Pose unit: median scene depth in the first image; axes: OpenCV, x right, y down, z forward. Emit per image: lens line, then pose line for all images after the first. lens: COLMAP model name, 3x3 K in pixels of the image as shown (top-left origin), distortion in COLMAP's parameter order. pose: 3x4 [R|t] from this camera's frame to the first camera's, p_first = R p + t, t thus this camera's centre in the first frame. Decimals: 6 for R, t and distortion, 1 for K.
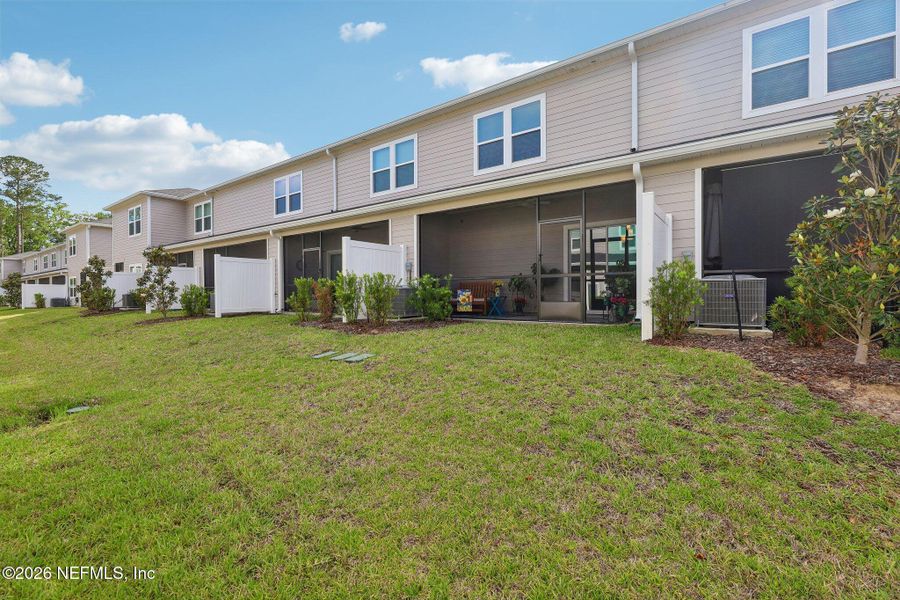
lens RADIAL K [[418.3, 0, 450.0], [0, 418.3, 300.0], [0, 0, 1]] dist [0.000875, -0.000341]
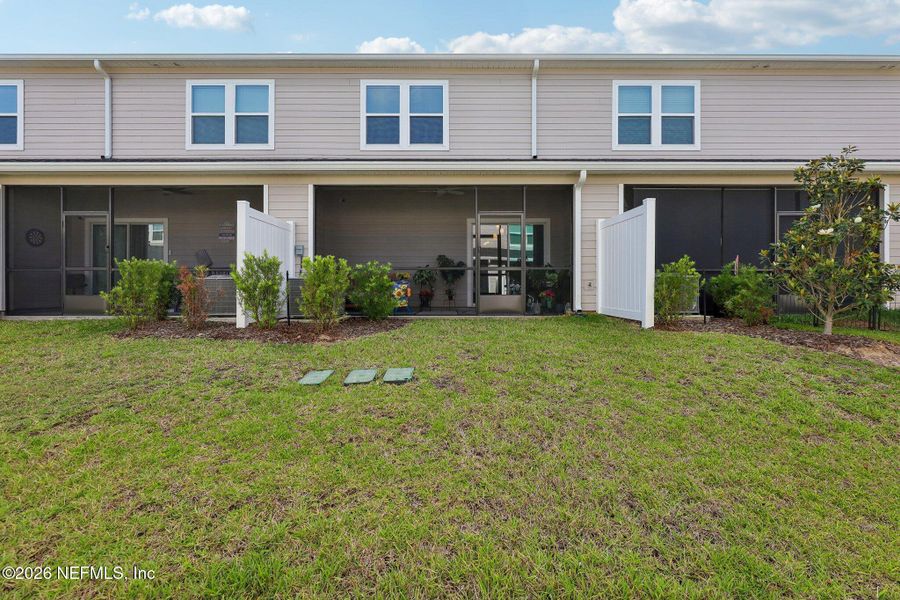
lens RADIAL K [[402.9, 0, 447.8], [0, 402.9, 292.3], [0, 0, 1]] dist [-0.002260, -0.000777]
pose [[0.794977, -0.000586, 0.606640, -0.334950], [0.001978, 0.999997, -0.001625, -0.001099], [-0.606637, 0.002492, 0.794975, 0.254472]]
